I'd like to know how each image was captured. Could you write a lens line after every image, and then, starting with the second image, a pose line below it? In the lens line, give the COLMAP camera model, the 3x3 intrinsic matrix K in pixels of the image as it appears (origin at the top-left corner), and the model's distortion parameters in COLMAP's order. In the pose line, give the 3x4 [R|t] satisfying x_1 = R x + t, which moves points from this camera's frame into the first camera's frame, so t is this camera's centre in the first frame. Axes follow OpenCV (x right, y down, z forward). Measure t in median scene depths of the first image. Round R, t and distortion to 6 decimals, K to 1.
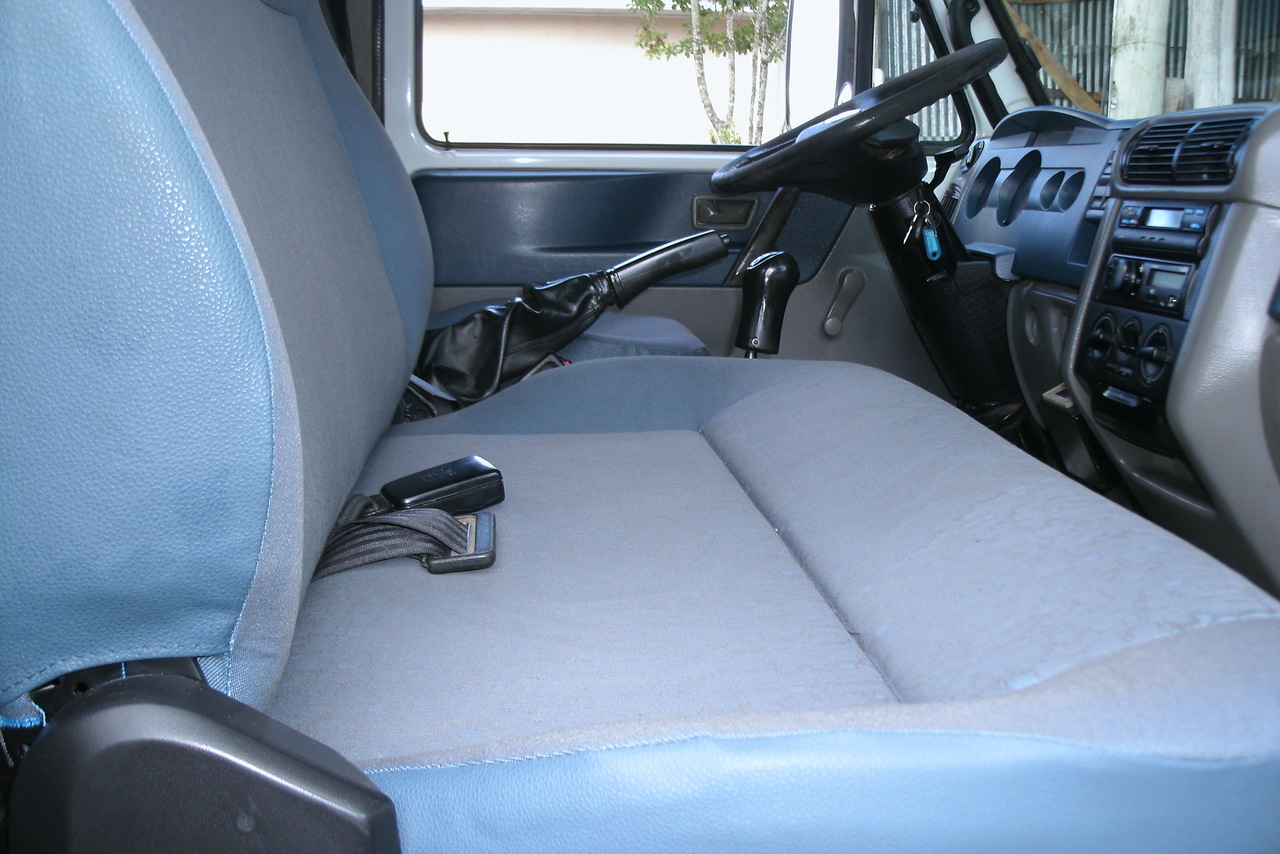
lens RADIAL K [[1317.6, 0, 721.2], [0, 1317.6, 431.0], [0, 0, 1]] dist [-0.274028, 0.272066]
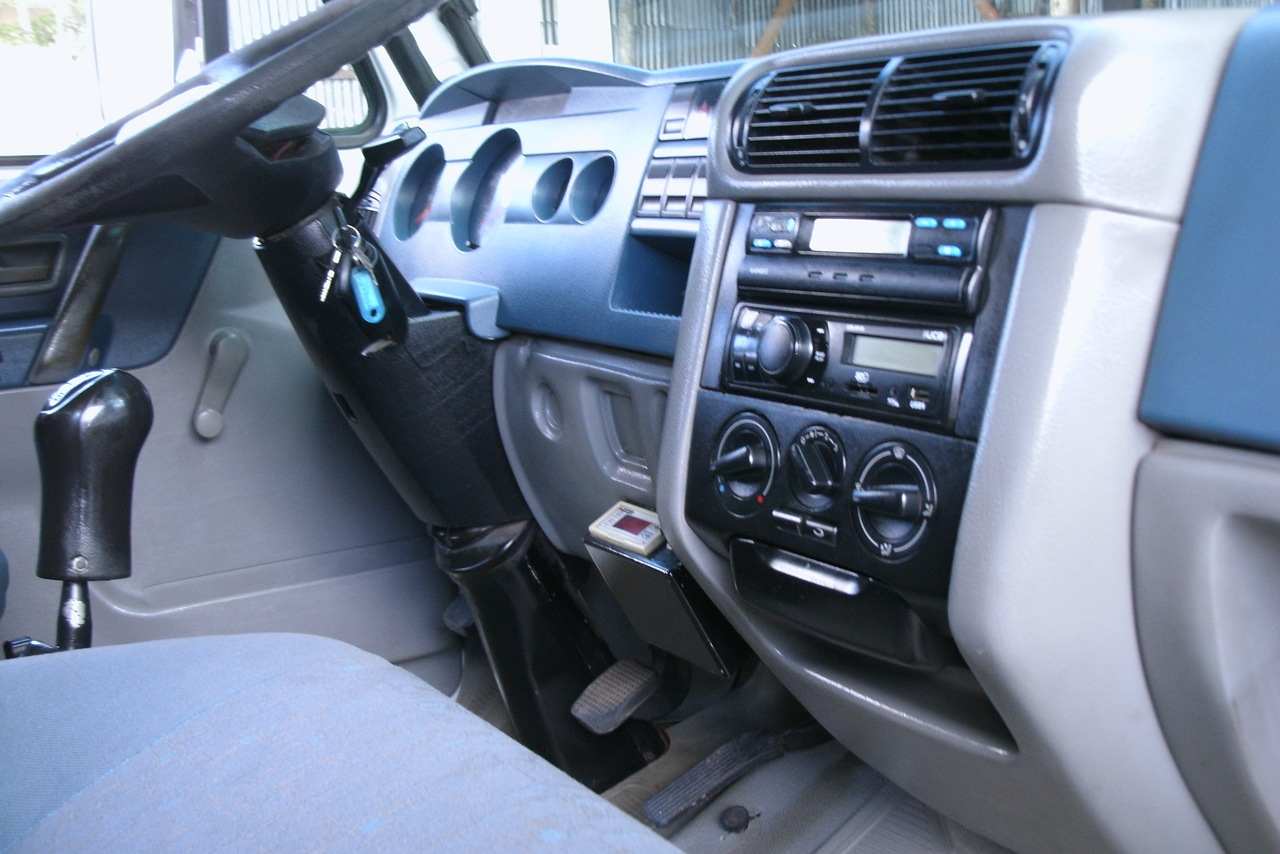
lens RADIAL K [[1317.6, 0, 721.2], [0, 1317.6, 431.0], [0, 0, 1]] dist [-0.274028, 0.272066]
pose [[0.879228, -0.133198, 0.457402, 0.024224], [0.128391, 0.990845, 0.041742, -0.084648], [-0.458774, 0.022025, 0.888280, 0.391592]]
